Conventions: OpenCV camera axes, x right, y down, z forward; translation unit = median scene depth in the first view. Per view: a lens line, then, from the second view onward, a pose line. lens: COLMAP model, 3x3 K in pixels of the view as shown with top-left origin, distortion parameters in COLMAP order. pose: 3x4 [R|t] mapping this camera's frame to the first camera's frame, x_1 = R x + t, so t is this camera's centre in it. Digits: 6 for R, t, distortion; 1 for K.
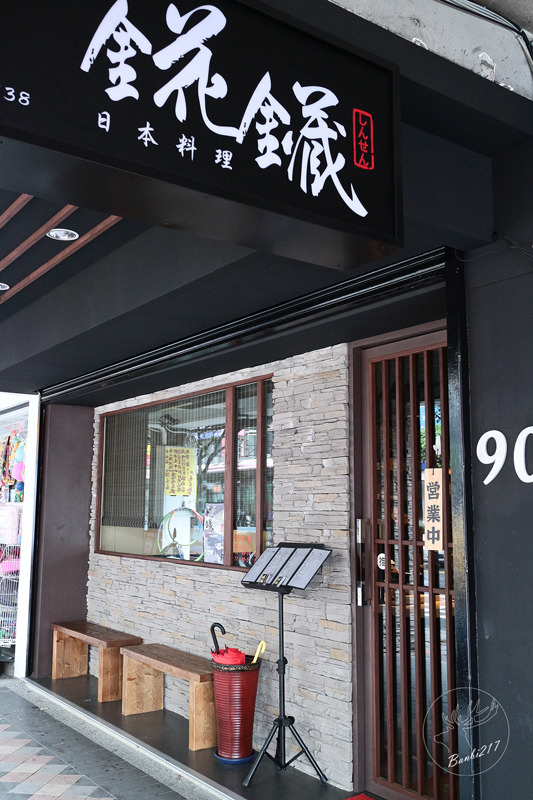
lens RADIAL K [[763.5, 0, 266.8], [0, 763.5, 392.1], [0, 0, 1]] dist [0.005407, -0.014446]
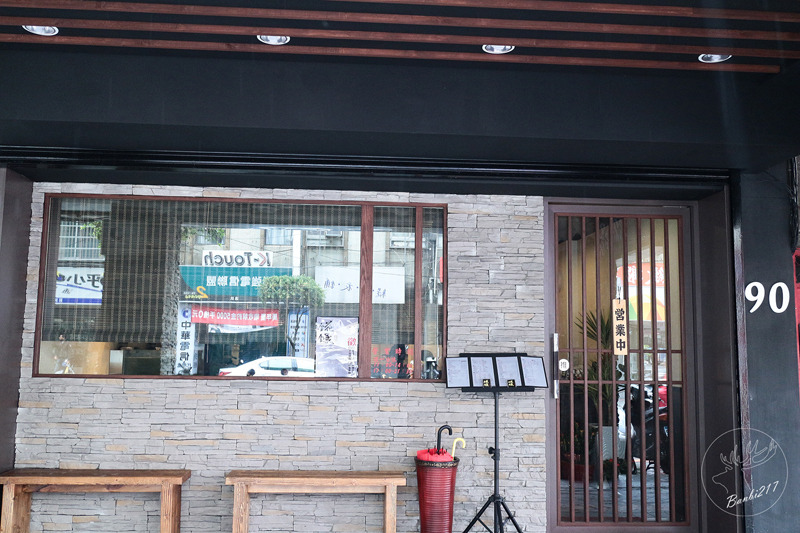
lens RADIAL K [[763.5, 0, 400.0], [0, 763.5, 266.5], [0, 0, 1]] dist [0.005407, -0.014446]
pose [[0.528913, 0.094967, 0.843346, -1.062271], [-0.139753, 0.989900, -0.023822, 0.112542], [-0.837090, -0.105260, 0.536843, 0.493892]]
